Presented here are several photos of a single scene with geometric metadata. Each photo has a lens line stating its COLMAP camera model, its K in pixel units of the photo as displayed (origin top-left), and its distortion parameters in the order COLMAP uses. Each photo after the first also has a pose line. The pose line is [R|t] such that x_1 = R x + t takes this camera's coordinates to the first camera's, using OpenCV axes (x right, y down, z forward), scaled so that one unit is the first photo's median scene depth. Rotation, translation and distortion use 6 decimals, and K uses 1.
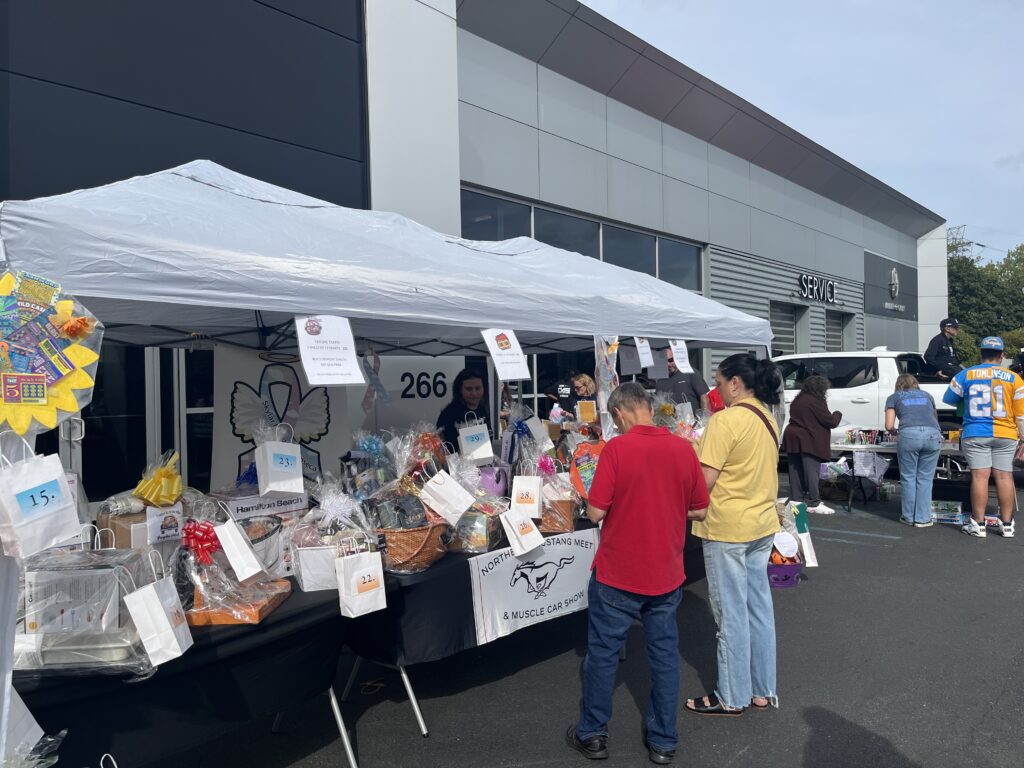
lens RADIAL K [[742.4, 0, 509.7], [0, 742.4, 380.5], [0, 0, 1]] dist [0.023028, -0.039860]
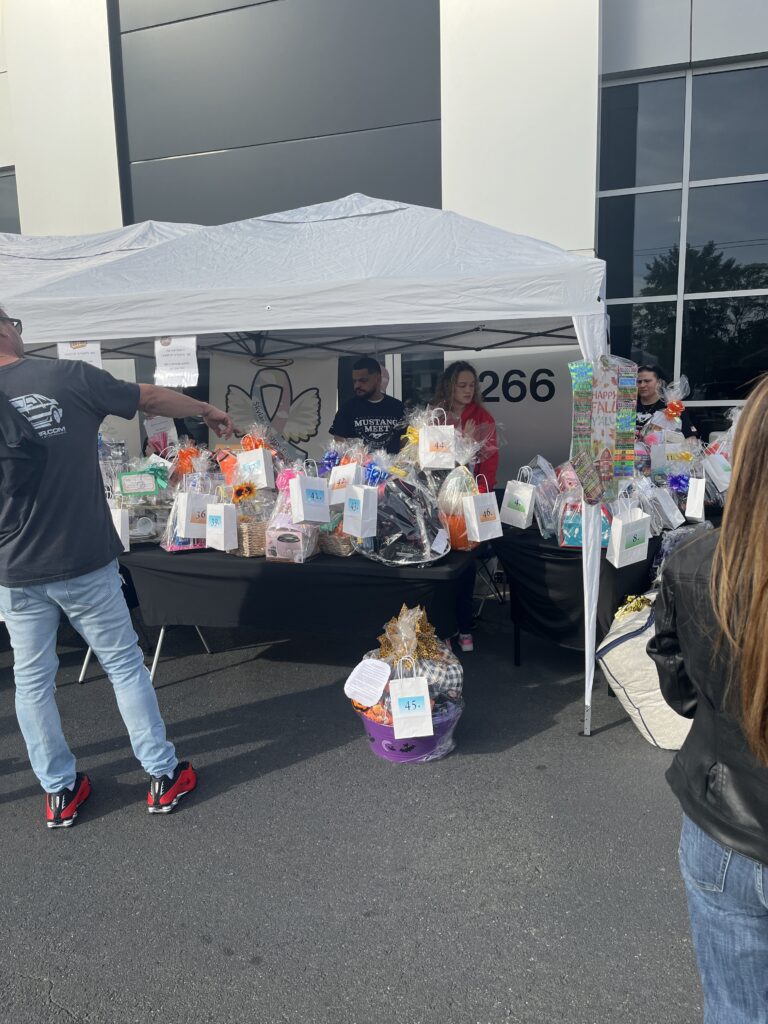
lens RADIAL K [[742.4, 0, 402.7], [0, 742.4, 522.5], [0, 0, 1]] dist [0.023028, -0.039860]
pose [[0.321847, 0.181707, -0.929192, 0.790884], [0.015470, 0.980270, 0.197055, -0.011501], [0.946665, -0.077796, 0.312686, 0.808396]]
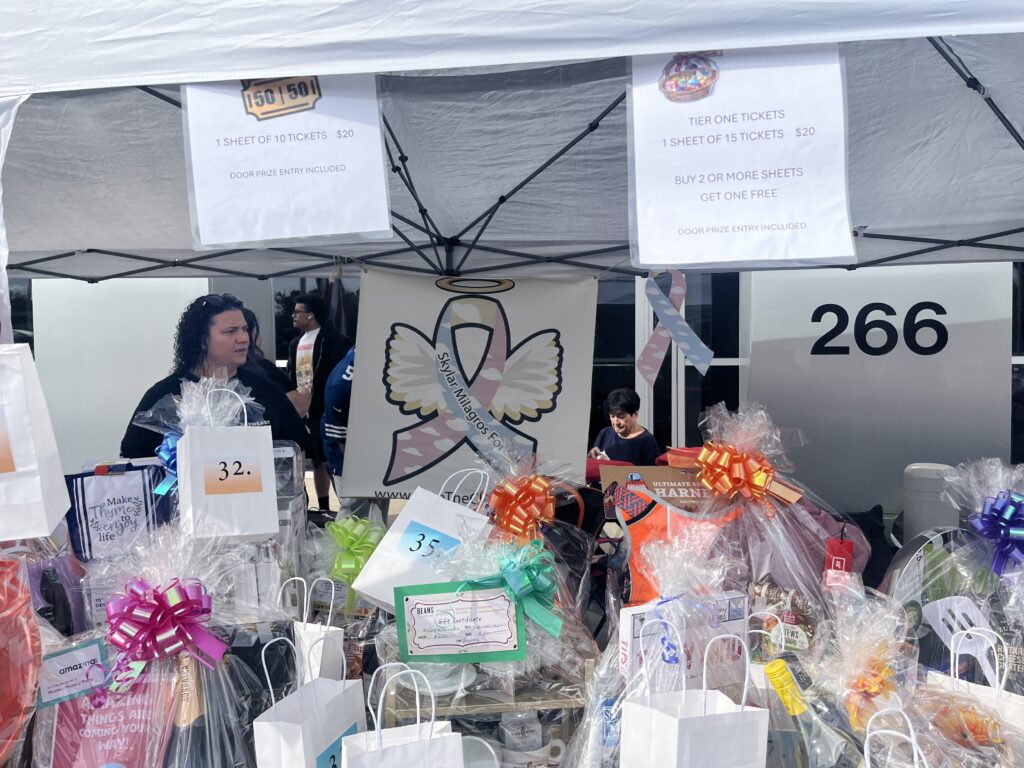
lens RADIAL K [[753.3, 0, 554.5], [0, 753.3, 387.7], [0, 0, 1]] dist [0.043400, 0.000264]
pose [[0.482409, 0.064212, -0.873589, 0.290714], [0.004043, 0.997136, 0.075526, 0.007967], [0.875936, -0.039967, 0.480768, 0.732844]]
